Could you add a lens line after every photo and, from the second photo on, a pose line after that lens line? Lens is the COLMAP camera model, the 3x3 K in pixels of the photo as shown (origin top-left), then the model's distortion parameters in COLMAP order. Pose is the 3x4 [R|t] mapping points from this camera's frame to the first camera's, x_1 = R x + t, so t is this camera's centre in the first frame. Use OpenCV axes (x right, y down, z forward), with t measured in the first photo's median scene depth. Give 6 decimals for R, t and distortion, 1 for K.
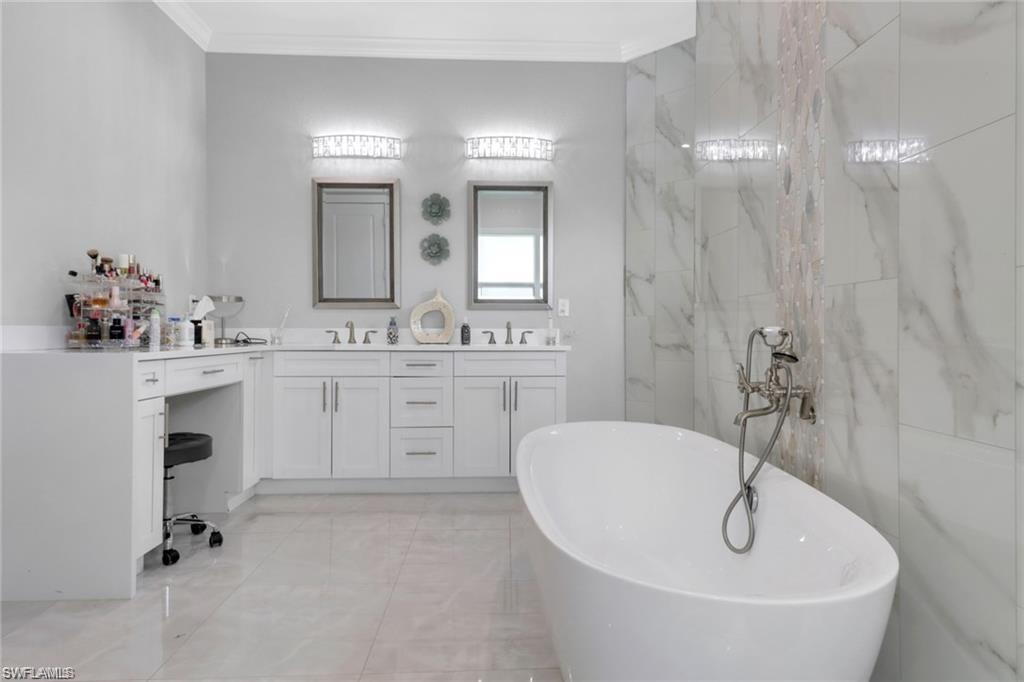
lens RADIAL K [[546.5, 0, 493.2], [0, 546.5, 324.4], [0, 0, 1]] dist [0.036305, -0.022370]
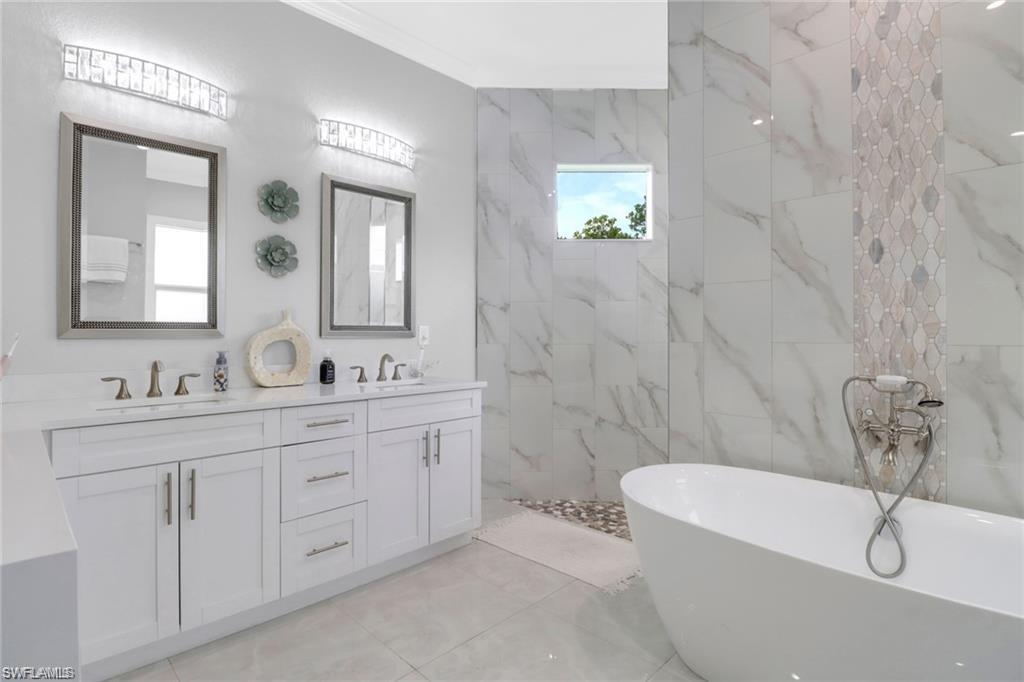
lens RADIAL K [[494.4, 0, 512.1], [0, 494.4, 328.6], [0, 0, 1]] dist [0.004355, -0.015163]
pose [[0.742205, 0.005954, 0.670146, -0.320754], [0.000225, 0.999958, -0.009133, -0.035241], [-0.670173, 0.006930, 0.742173, 0.307038]]
